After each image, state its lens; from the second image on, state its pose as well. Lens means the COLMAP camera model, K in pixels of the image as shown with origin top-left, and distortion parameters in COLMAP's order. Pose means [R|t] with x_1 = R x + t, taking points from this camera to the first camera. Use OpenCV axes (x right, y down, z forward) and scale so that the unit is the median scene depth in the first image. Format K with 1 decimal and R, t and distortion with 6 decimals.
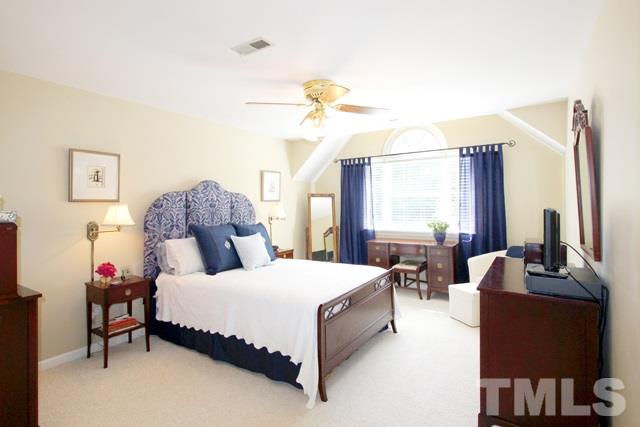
lens RADIAL K [[317.5, 0, 322.0], [0, 317.5, 202.7], [0, 0, 1]] dist [-0.000114, -0.000002]
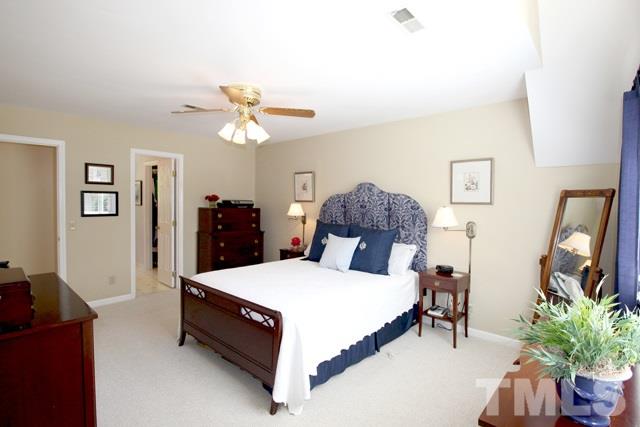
lens RADIAL K [[317.5, 0, 322.0], [0, 317.5, 202.7], [0, 0, 1]] dist [-0.000114, -0.000002]
pose [[-0.157889, -0.000204, -0.987457, 0.715856], [-0.018853, 0.999818, 0.002808, -0.004019], [0.987277, 0.019060, -0.157864, 1.021005]]
